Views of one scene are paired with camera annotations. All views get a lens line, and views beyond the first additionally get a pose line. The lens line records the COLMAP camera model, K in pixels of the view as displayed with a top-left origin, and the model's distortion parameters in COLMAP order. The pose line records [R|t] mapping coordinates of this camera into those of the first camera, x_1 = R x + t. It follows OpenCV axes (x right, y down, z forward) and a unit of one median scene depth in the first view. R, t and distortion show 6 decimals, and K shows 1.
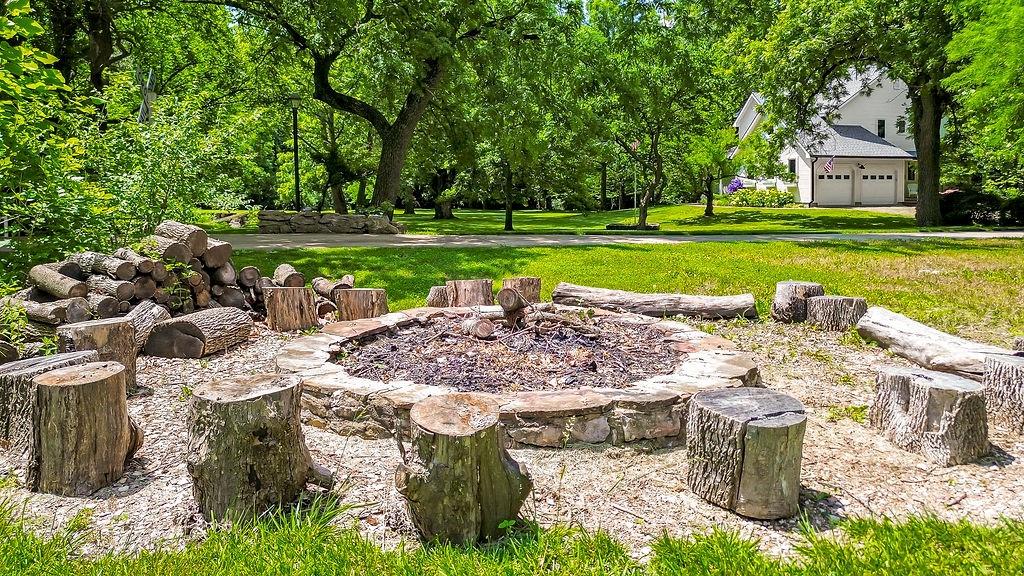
lens RADIAL K [[807.2, 0, 512.0], [0, 807.2, 288.0], [0, 0, 1]] dist [-0.000243, 0.000205]
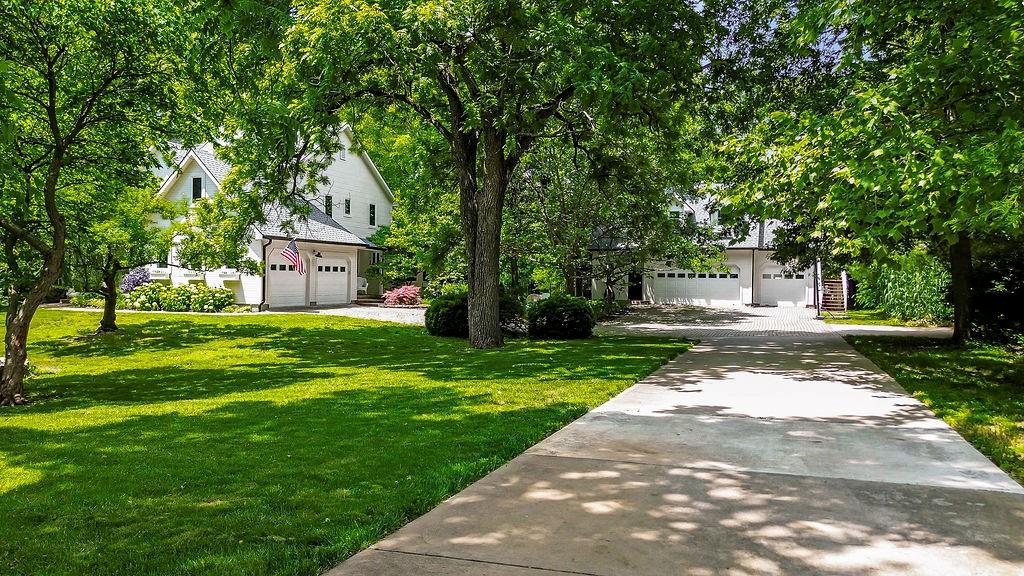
lens RADIAL K [[807.2, 0, 512.0], [0, 807.2, 288.0], [0, 0, 1]] dist [-0.000243, 0.000205]
pose [[0.696440, 0.005416, 0.717594, 0.030260], [0.065531, 0.995314, -0.071111, -0.056409], [-0.714617, 0.096549, 0.692821, 0.369940]]
